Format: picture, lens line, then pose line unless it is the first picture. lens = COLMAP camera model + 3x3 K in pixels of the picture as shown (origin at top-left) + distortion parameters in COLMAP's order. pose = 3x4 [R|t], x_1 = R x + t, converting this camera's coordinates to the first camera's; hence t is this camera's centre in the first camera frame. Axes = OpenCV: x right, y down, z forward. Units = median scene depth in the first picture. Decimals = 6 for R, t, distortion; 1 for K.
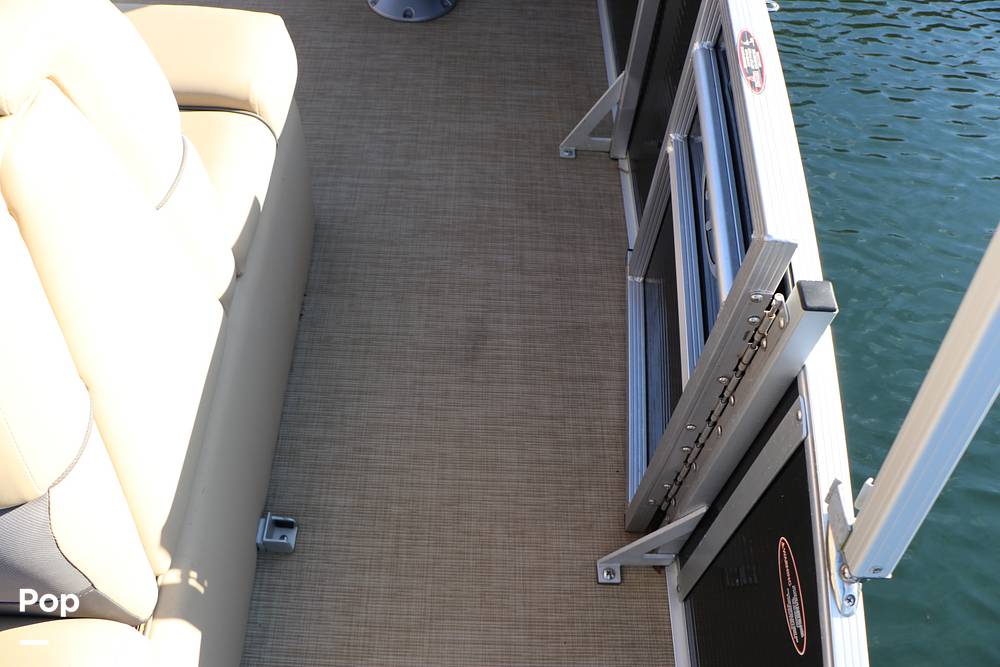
lens RADIAL K [[808.8, 0, 483.8], [0, 808.8, 333.4], [0, 0, 1]] dist [-0.161060, 0.103030]
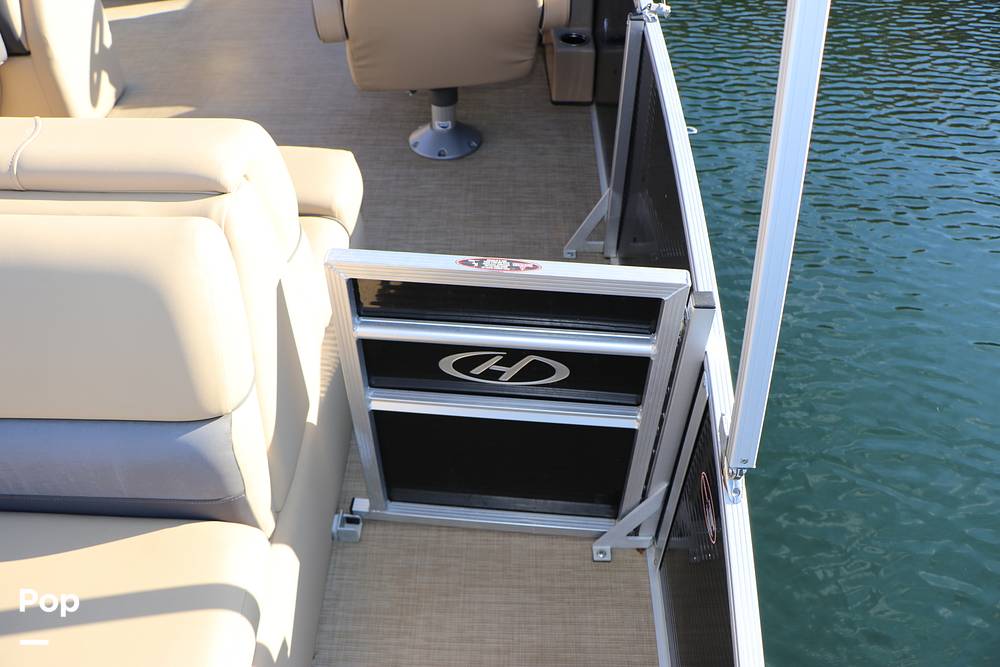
lens RADIAL K [[808.8, 0, 483.8], [0, 808.8, 333.4], [0, 0, 1]] dist [-0.161060, 0.103030]
pose [[0.998788, -0.024870, -0.042467, 0.019485], [0.017100, 0.984530, -0.174382, 0.113253], [0.046147, 0.173445, 0.983762, -0.228287]]
